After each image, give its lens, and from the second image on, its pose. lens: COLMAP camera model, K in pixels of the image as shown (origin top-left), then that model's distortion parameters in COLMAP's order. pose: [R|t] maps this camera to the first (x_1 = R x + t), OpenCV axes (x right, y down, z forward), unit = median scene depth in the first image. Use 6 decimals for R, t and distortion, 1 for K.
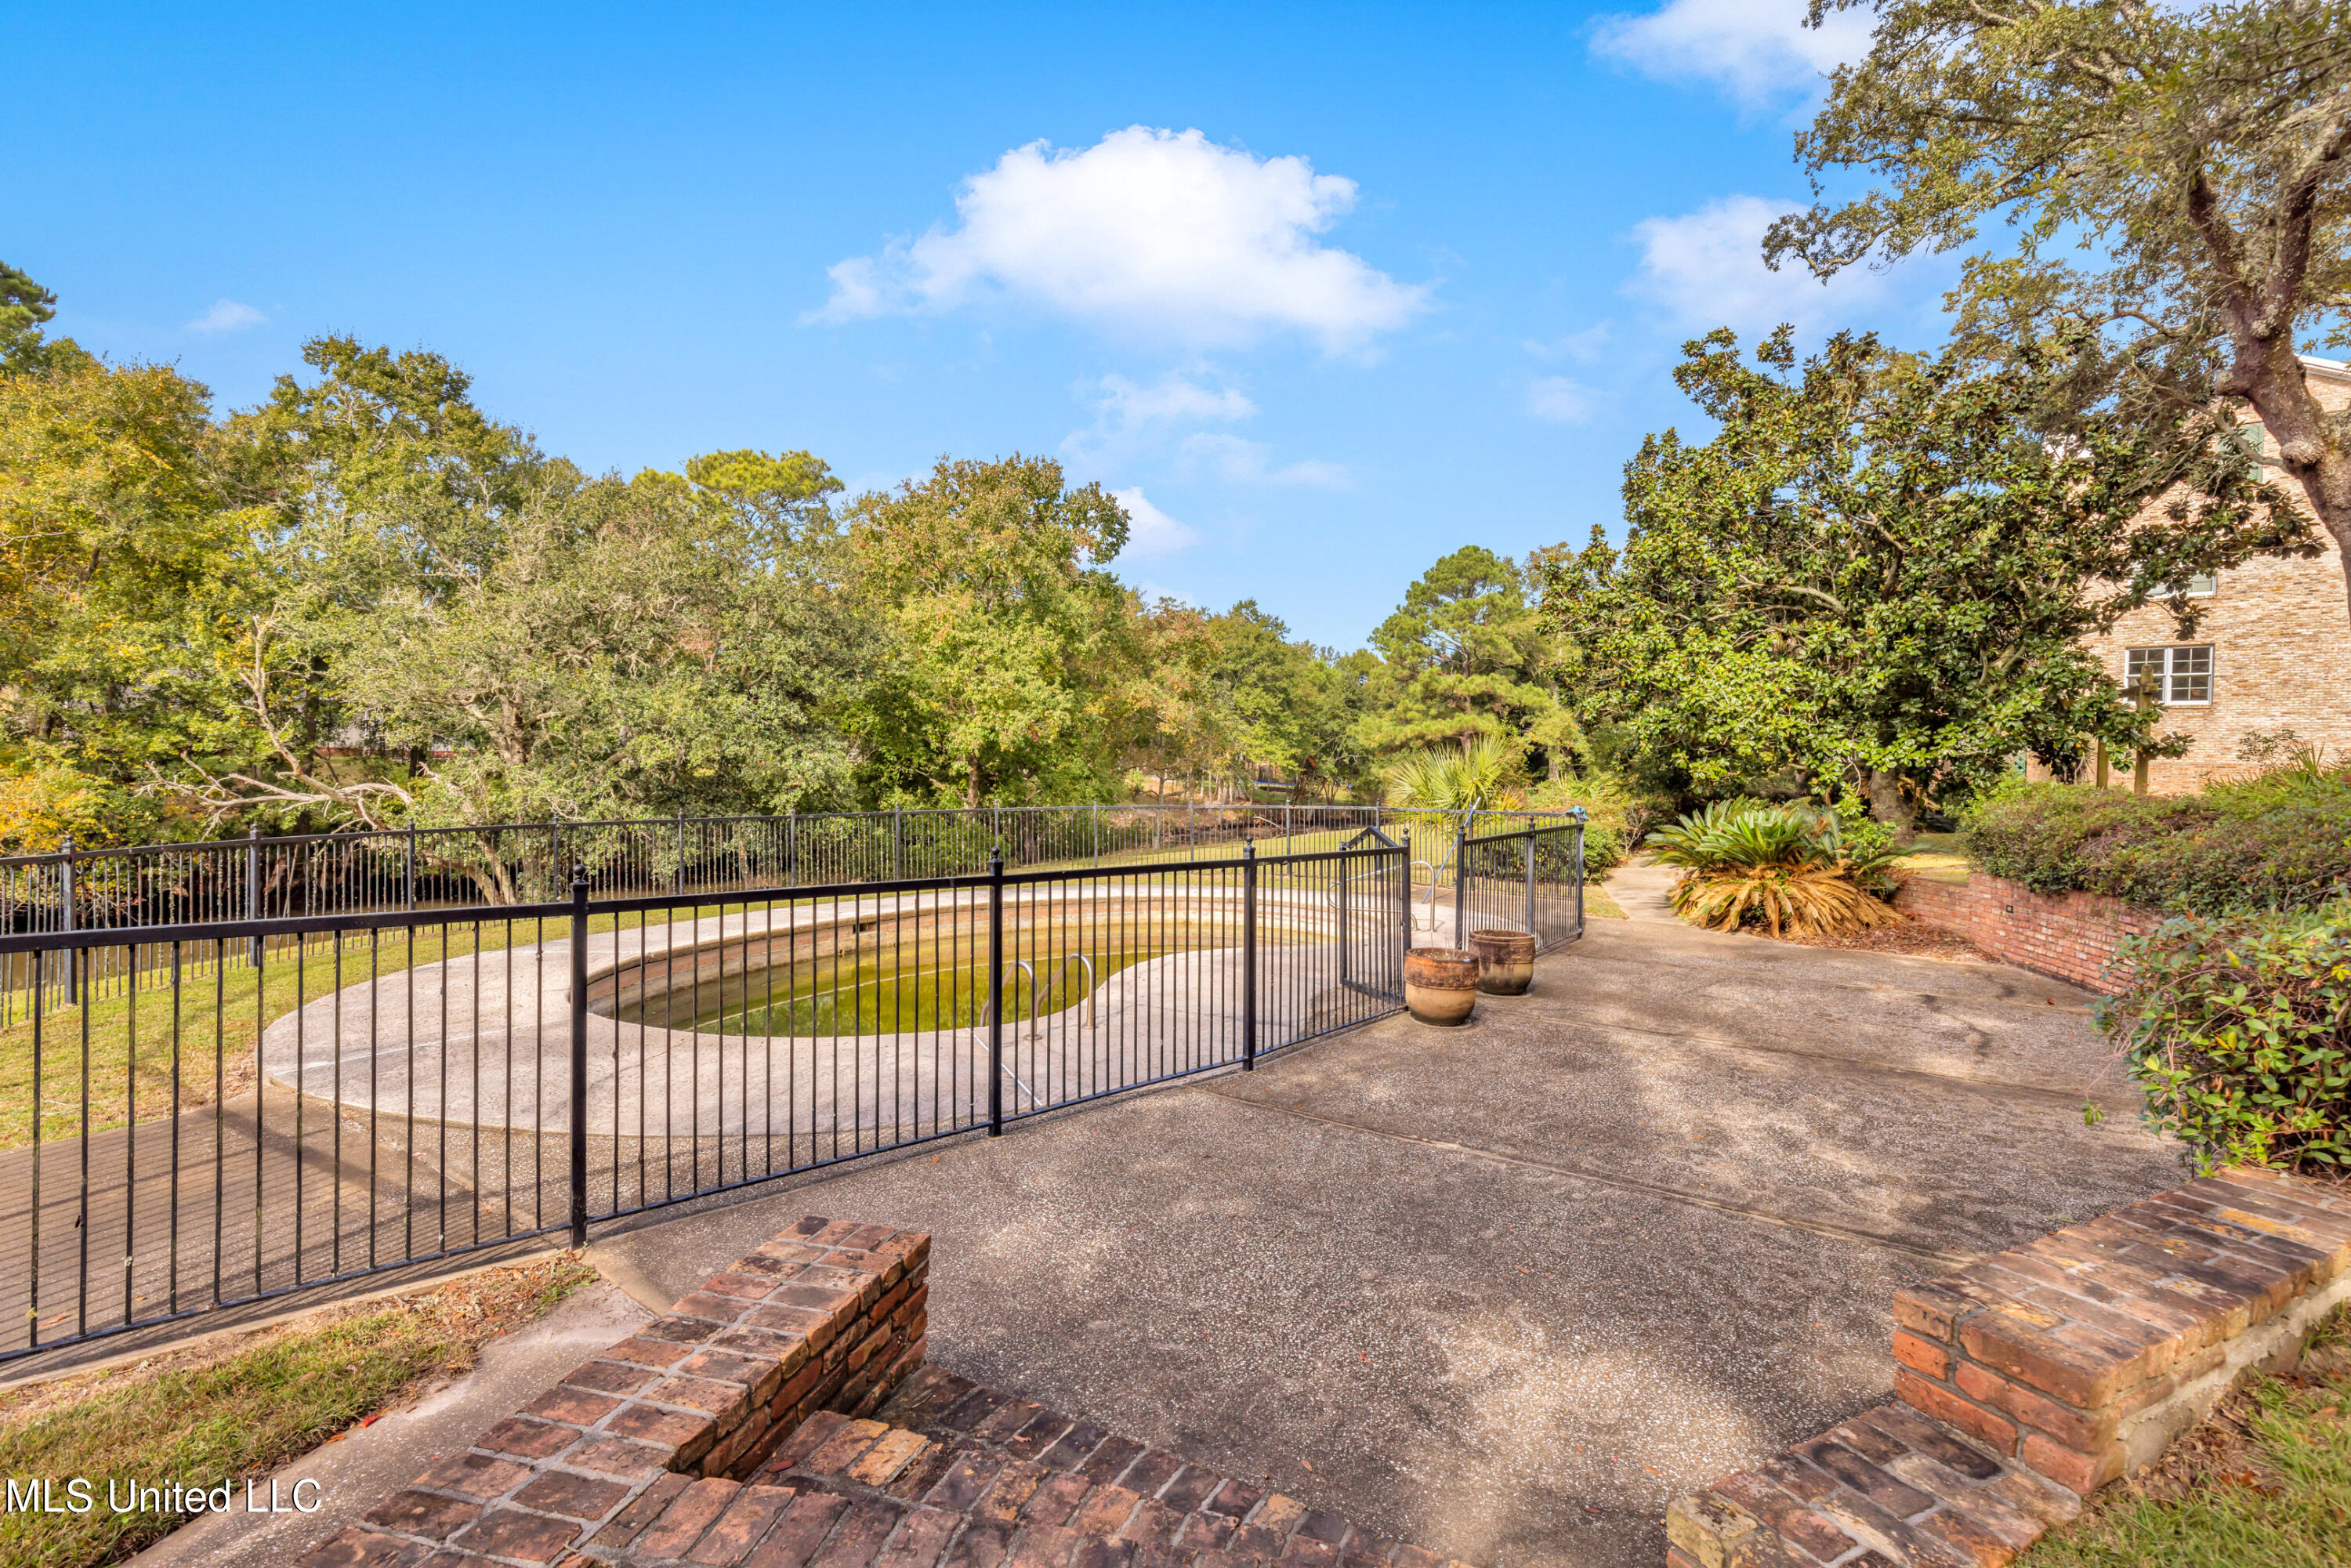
lens RADIAL K [[1081.2, 0, 1187.6], [0, 1081.2, 783.2], [0, 0, 1]] dist [0.002992, 0.001866]
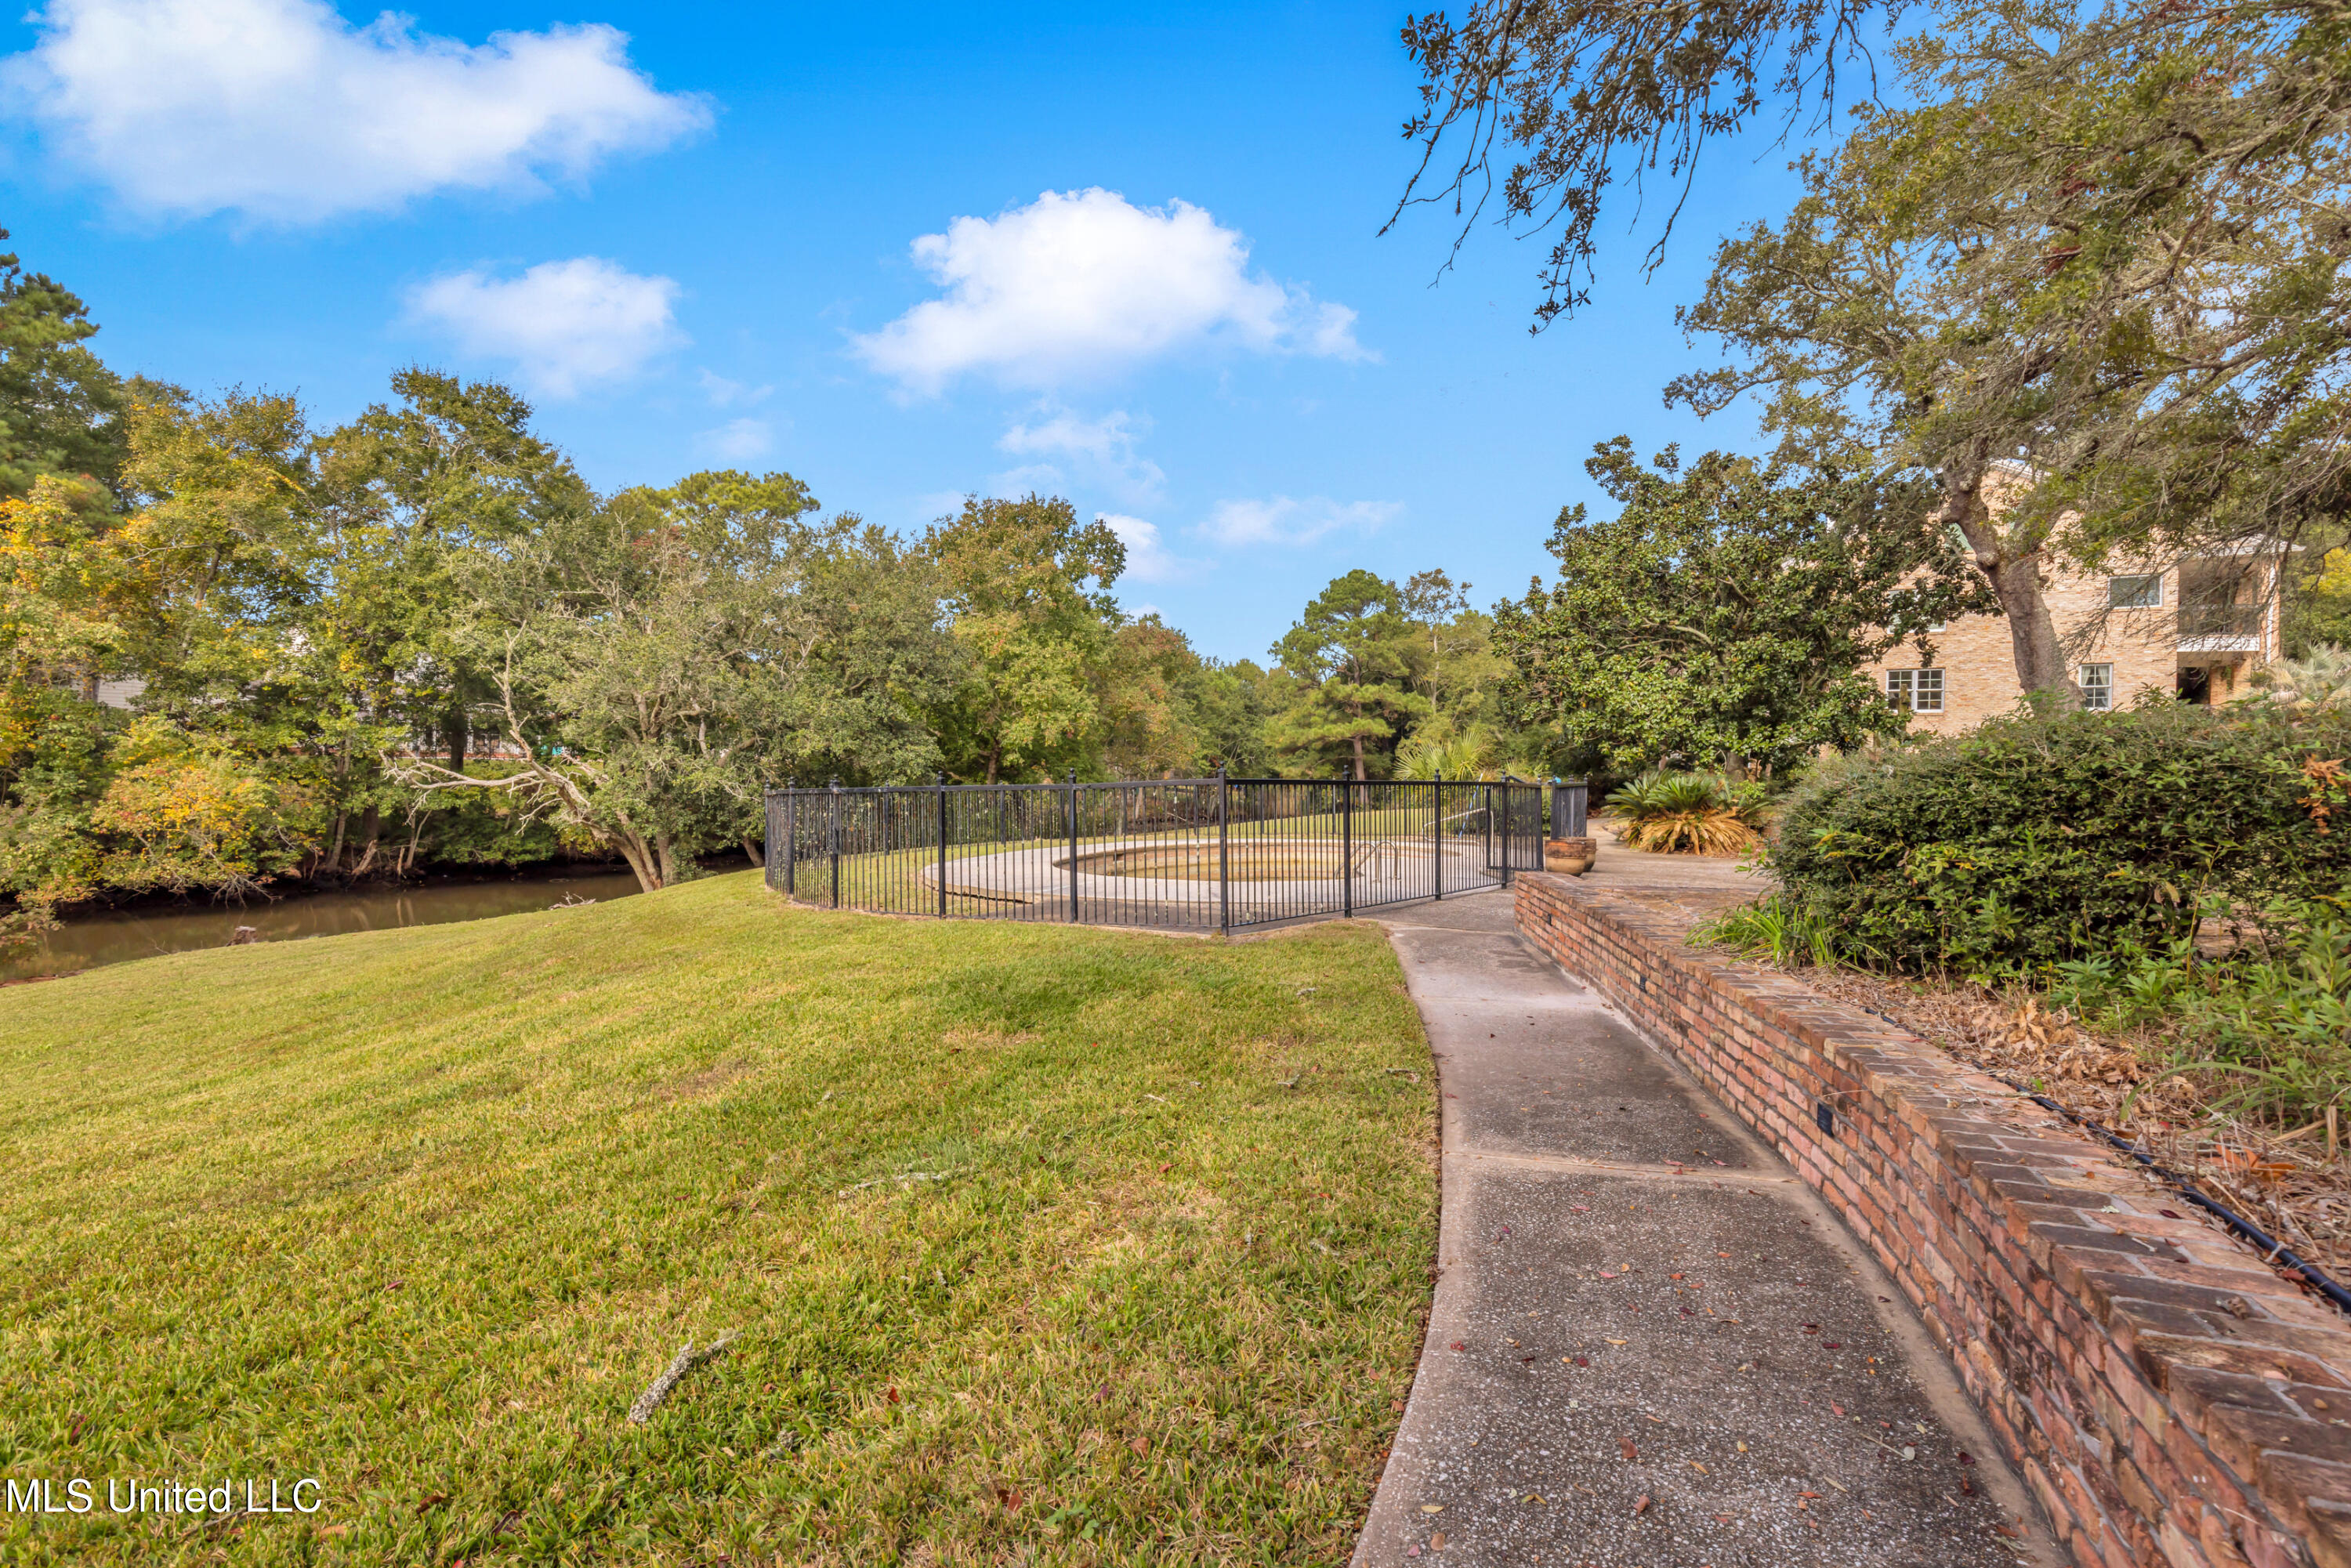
lens RADIAL K [[1081.2, 0, 1175.9], [0, 1081.2, 782.6], [0, 0, 1]] dist [0.002992, 0.001866]
pose [[0.990599, -0.003577, 0.136751, -0.259804], [0.004427, 0.999973, -0.005910, 0.025706], [-0.136727, 0.006460, 0.990588, -0.282172]]
